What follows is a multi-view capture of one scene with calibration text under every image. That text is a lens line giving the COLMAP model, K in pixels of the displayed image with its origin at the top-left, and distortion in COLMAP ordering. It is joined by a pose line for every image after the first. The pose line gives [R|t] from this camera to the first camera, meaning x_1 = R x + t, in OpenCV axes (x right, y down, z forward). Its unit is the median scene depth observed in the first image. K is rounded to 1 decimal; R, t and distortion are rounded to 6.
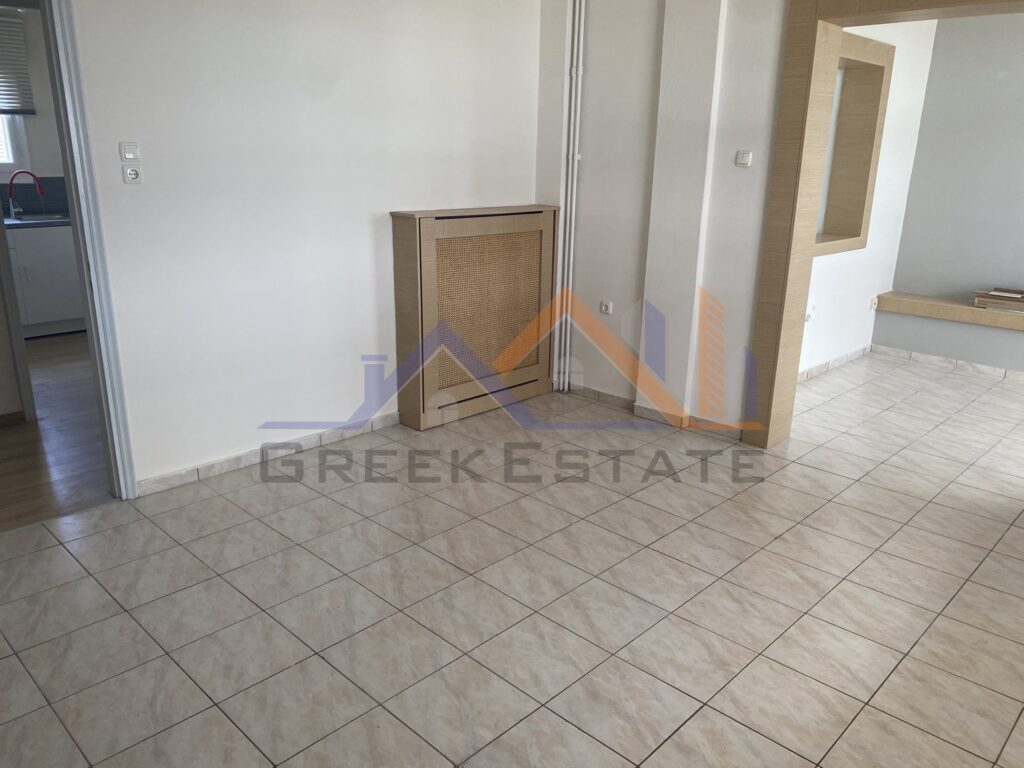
lens RADIAL K [[761.1, 0, 509.1], [0, 761.1, 405.1], [0, 0, 1]] dist [0.007358, -0.000639]
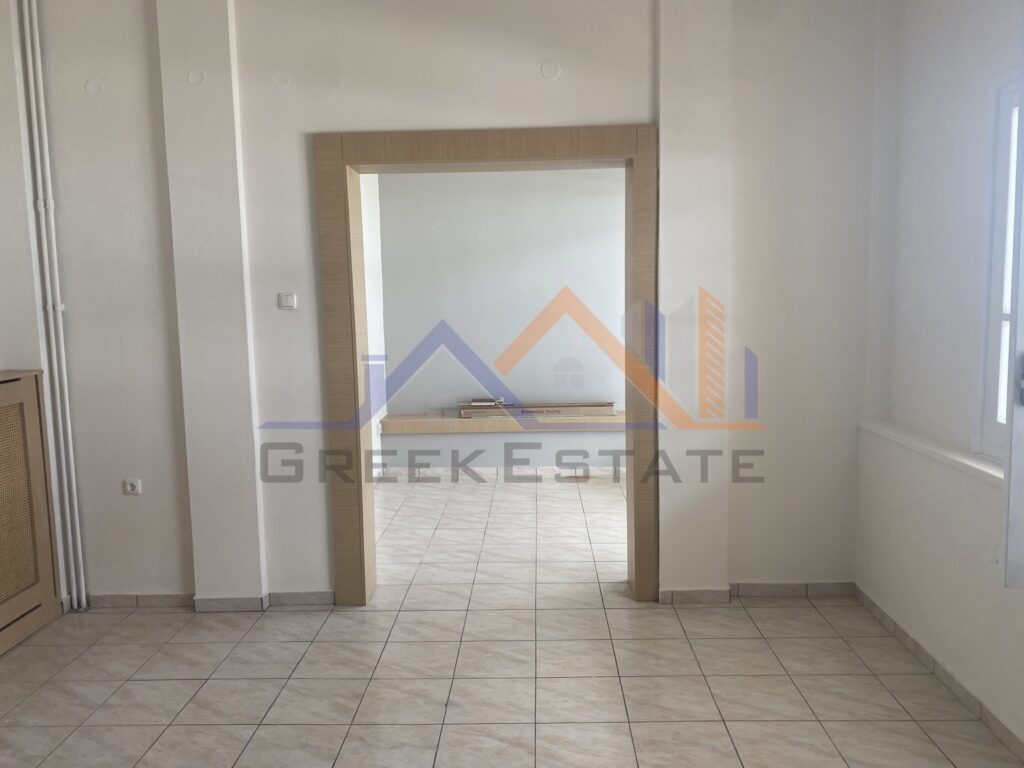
lens RADIAL K [[782.8, 0, 509.6], [0, 782.8, 369.8], [0, 0, 1]] dist [0.006456, 0.002197]
pose [[0.734661, -0.104983, 0.670263, -0.125469], [0.244358, 0.962593, -0.117066, -0.058032], [-0.632900, 0.249787, 0.732833, 0.135474]]
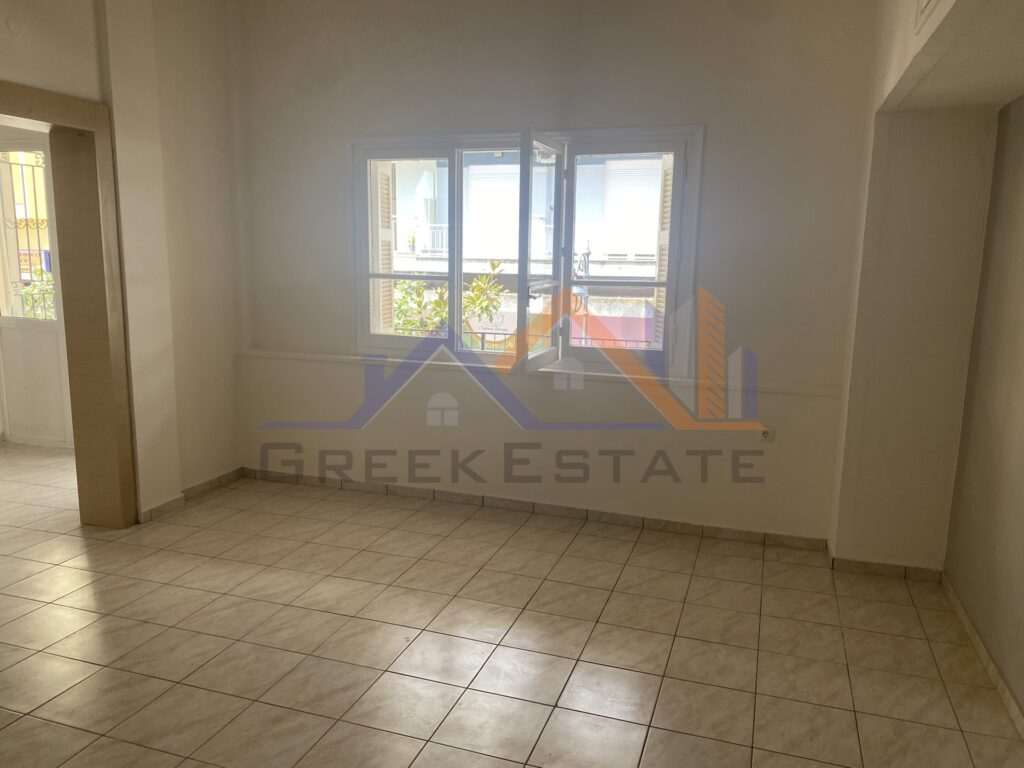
lens RADIAL K [[776.9, 0, 522.0], [0, 776.9, 390.4], [0, 0, 1]] dist [0.055888, -0.055555]
pose [[-0.441119, -0.184336, 0.878313, -0.538688], [0.253630, 0.913175, 0.319035, -0.231387], [-0.860863, 0.363499, -0.356066, 0.617583]]
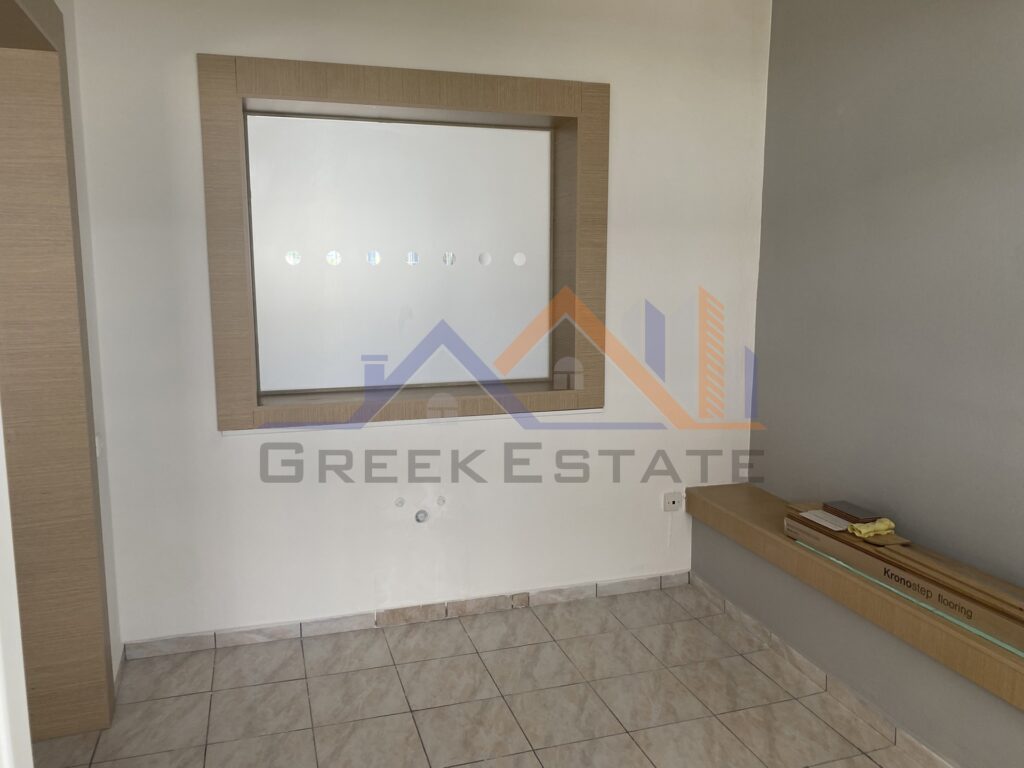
lens RADIAL K [[794.3, 0, 508.2], [0, 794.3, 378.5], [0, 0, 1]] dist [0.053013, -0.053067]
pose [[0.882297, 0.043836, -0.468648, 0.919722], [-0.127443, 0.980712, -0.148197, -0.168081], [0.453112, 0.190480, 0.870866, 0.565848]]
